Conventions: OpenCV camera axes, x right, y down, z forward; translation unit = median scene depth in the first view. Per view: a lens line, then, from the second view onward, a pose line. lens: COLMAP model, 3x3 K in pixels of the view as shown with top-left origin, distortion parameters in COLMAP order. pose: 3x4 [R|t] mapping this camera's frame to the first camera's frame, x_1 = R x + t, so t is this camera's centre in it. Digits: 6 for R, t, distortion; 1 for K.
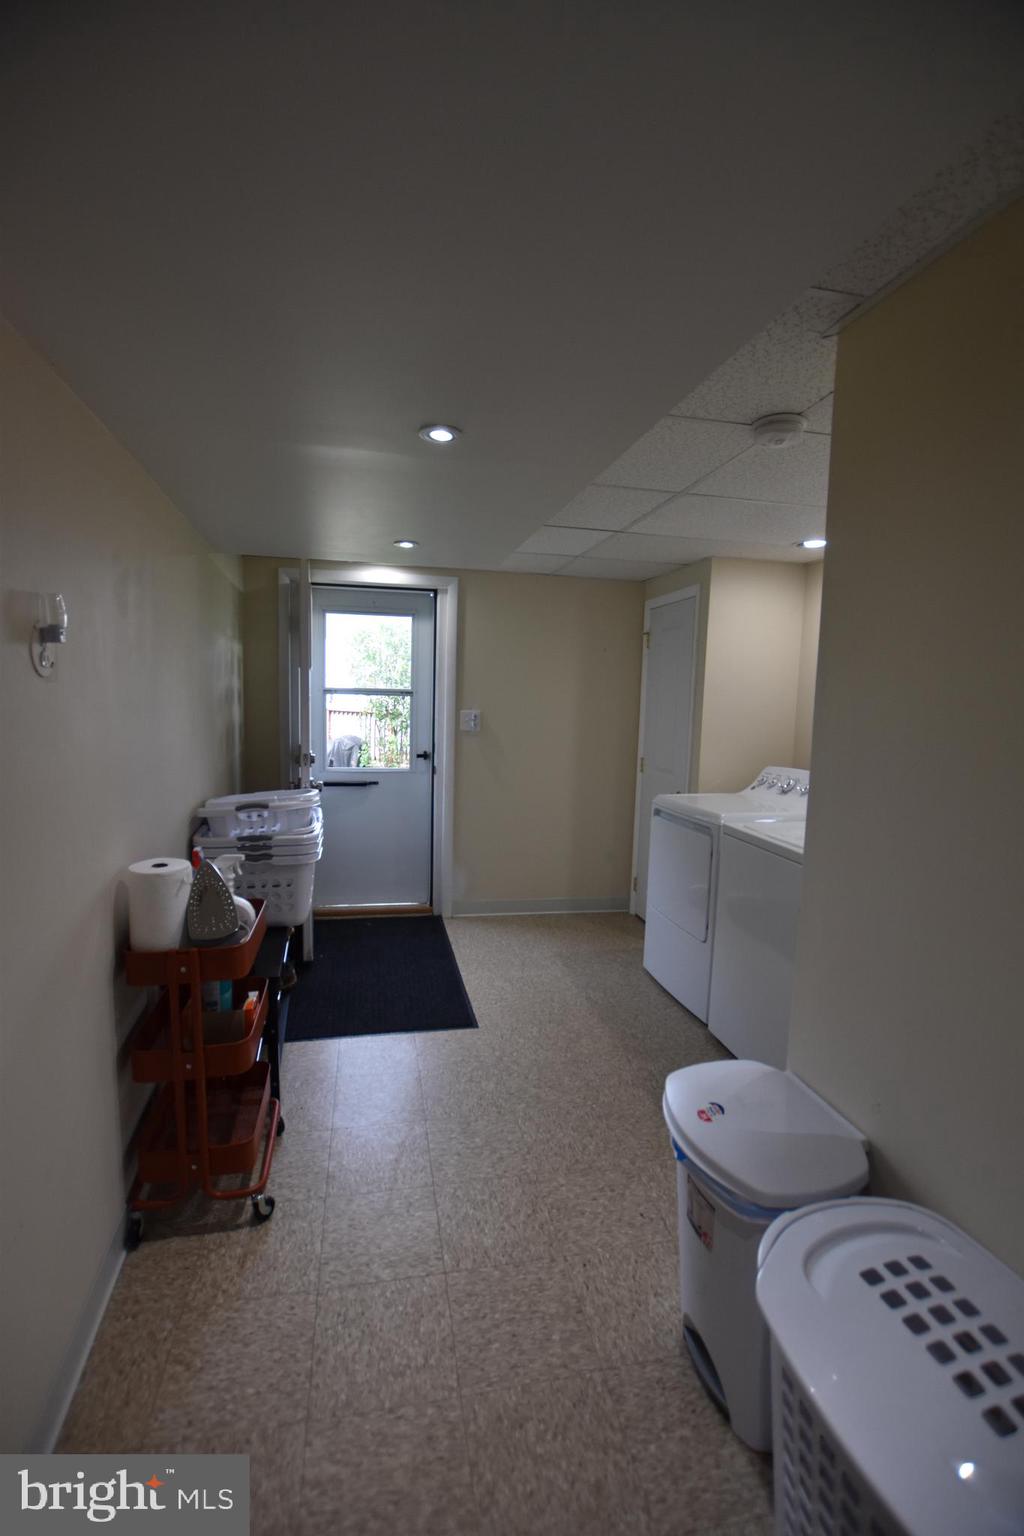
lens RADIAL K [[669.1, 0, 511.9], [0, 669.1, 762.2], [0, 0, 1]] dist [-0.033772, 0.004279]
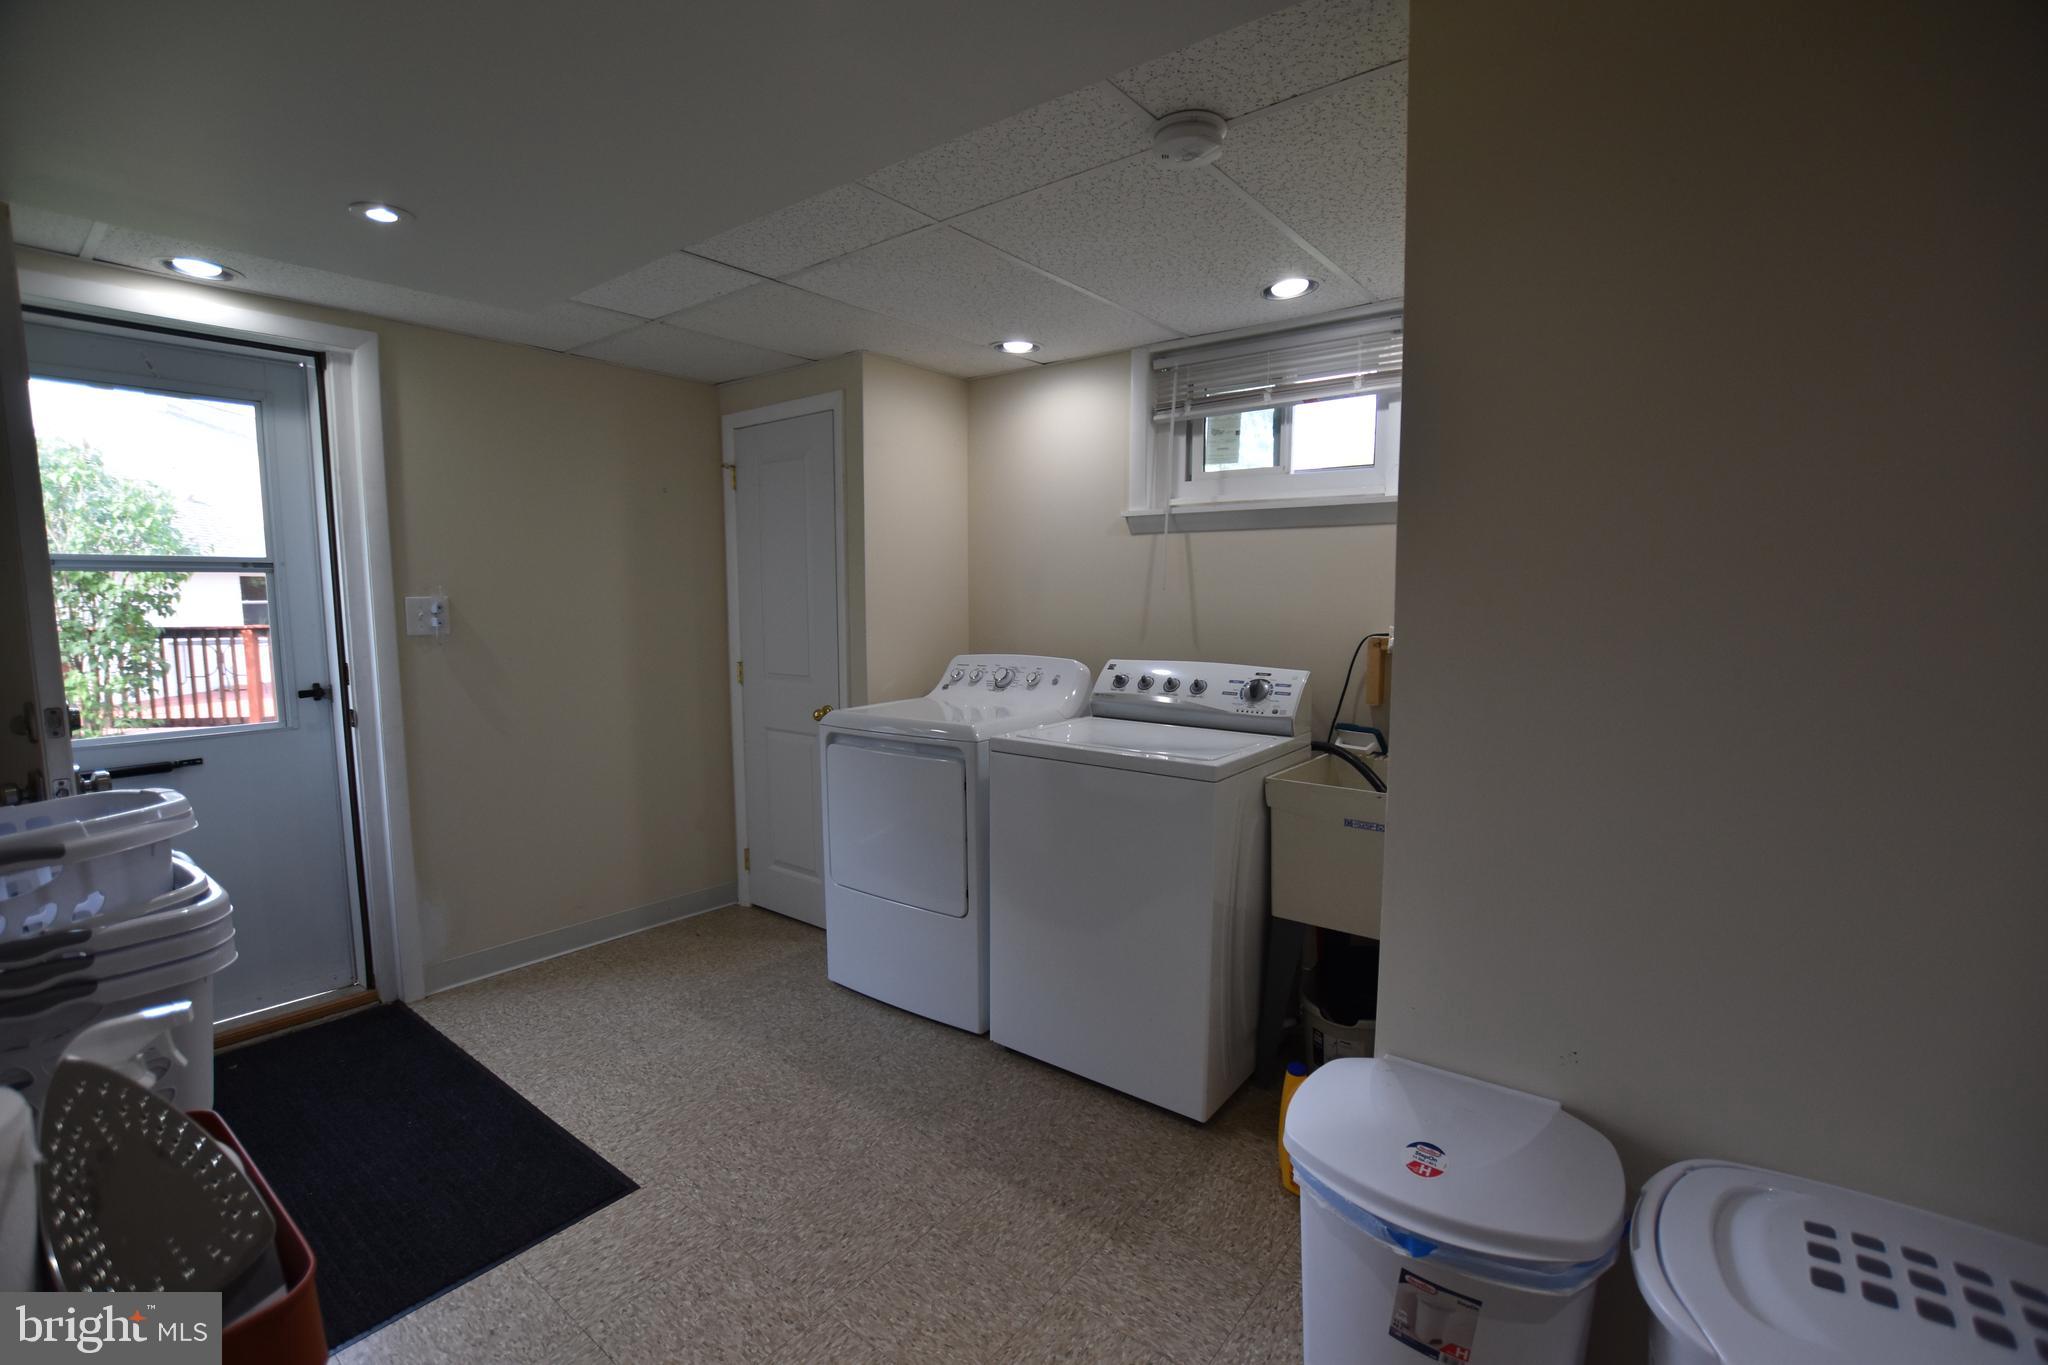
lens RADIAL K [[892.2, 0, 1025.6], [0, 892.2, 681.5], [0, 0, 1]] dist [-0.033772, 0.004279]
pose [[0.762445, -0.093079, 0.640323, -0.181436], [0.086515, 0.995378, 0.041676, 0.000605], [-0.641243, 0.023622, 0.766974, 0.216445]]
